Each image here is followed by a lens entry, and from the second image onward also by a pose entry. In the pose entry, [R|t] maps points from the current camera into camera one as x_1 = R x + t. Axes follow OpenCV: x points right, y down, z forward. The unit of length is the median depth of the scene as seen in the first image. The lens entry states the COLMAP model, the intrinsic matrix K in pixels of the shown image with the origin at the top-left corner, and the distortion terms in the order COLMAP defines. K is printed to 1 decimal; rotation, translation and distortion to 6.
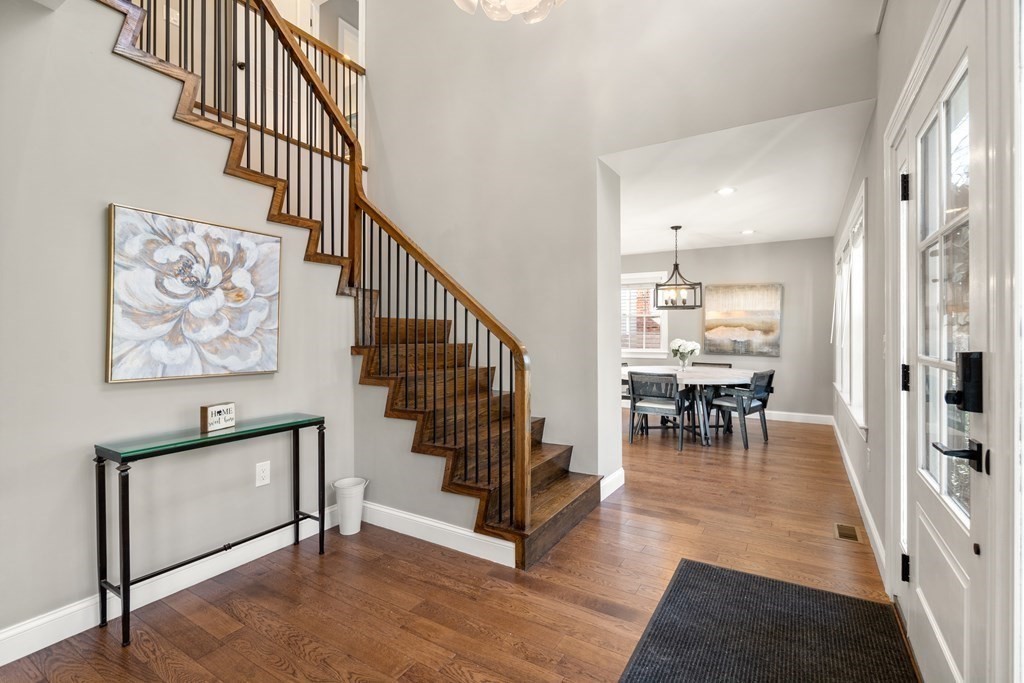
lens RADIAL K [[467.7, 0, 511.6], [0, 467.7, 335.9], [0, 0, 1]] dist [0.000103, 0.001209]
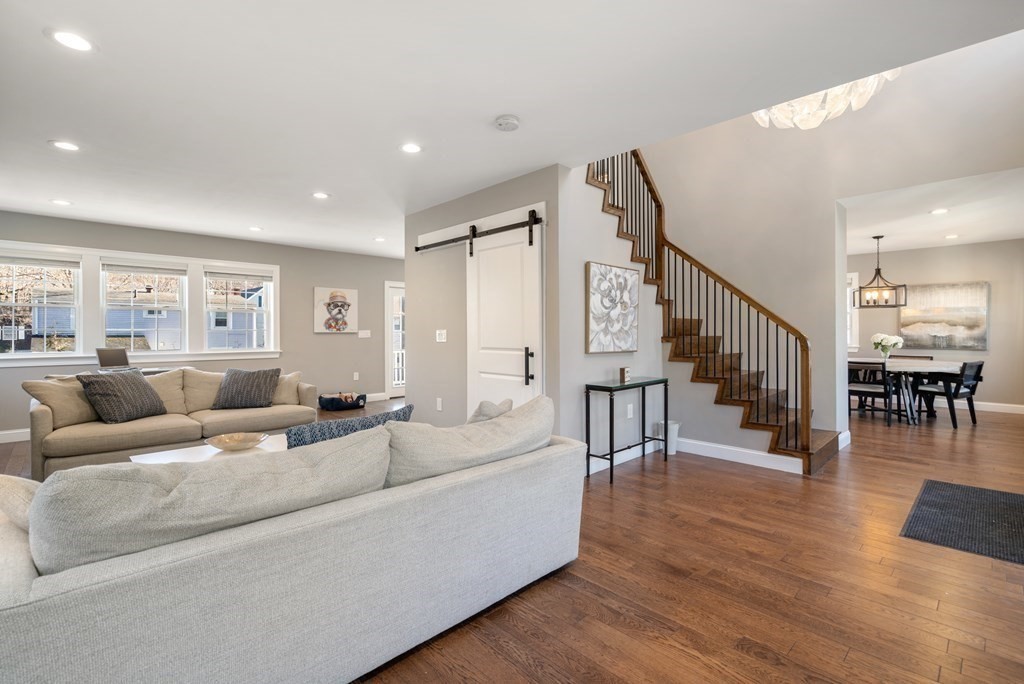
lens RADIAL K [[467.7, 0, 511.6], [0, 467.7, 336.4], [0, 0, 1]] dist [0.000103, 0.001209]
pose [[0.969766, -0.002004, -0.244028, -0.461993], [0.002441, 0.999996, 0.001487, 0.017516], [0.244024, -0.002038, 0.969767, -0.644776]]
